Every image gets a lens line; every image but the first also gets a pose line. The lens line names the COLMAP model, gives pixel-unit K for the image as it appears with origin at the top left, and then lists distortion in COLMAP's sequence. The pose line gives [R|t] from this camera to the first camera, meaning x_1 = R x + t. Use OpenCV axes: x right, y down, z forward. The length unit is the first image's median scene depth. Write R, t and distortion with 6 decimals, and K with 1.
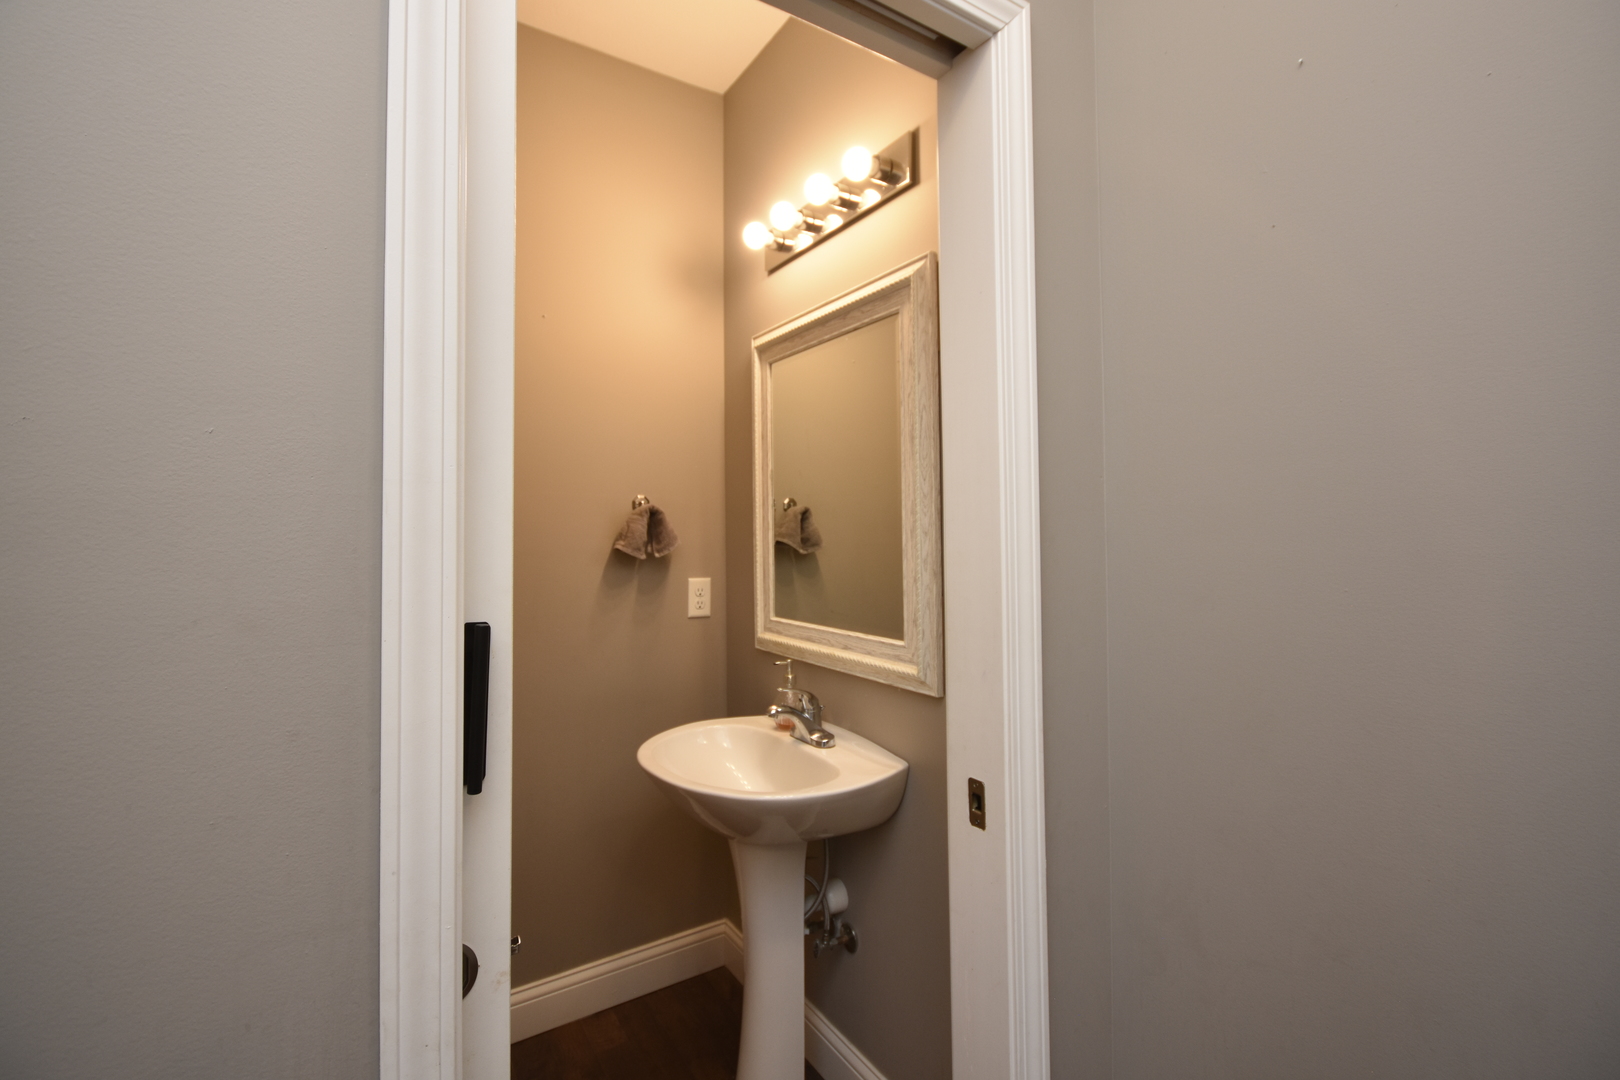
lens RADIAL K [[710.6, 0, 802.2], [0, 710.6, 516.1], [0, 0, 1]] dist [0.000419, -0.000878]
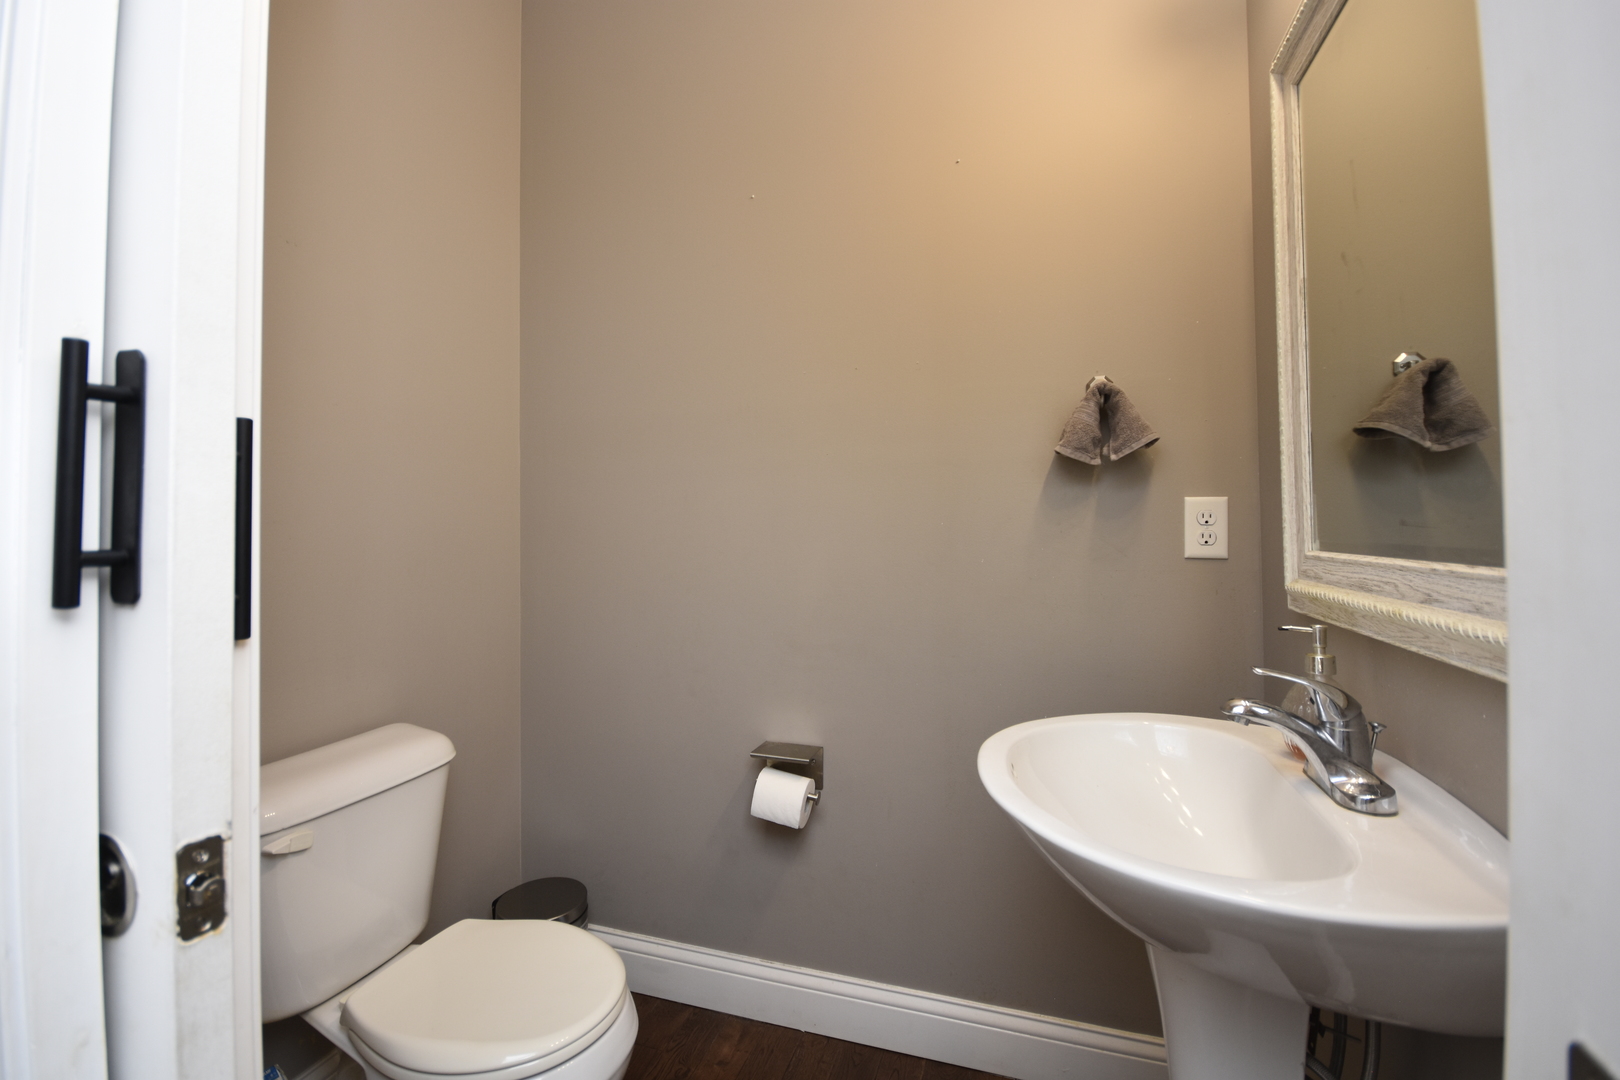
lens RADIAL K [[710.6, 0, 802.2], [0, 710.6, 516.1], [0, 0, 1]] dist [0.000419, -0.000878]
pose [[0.627827, -0.013190, -0.778241, 0.134335], [0.025417, 0.999671, 0.003562, 0.102685], [0.777938, -0.022017, 0.627956, 0.358496]]
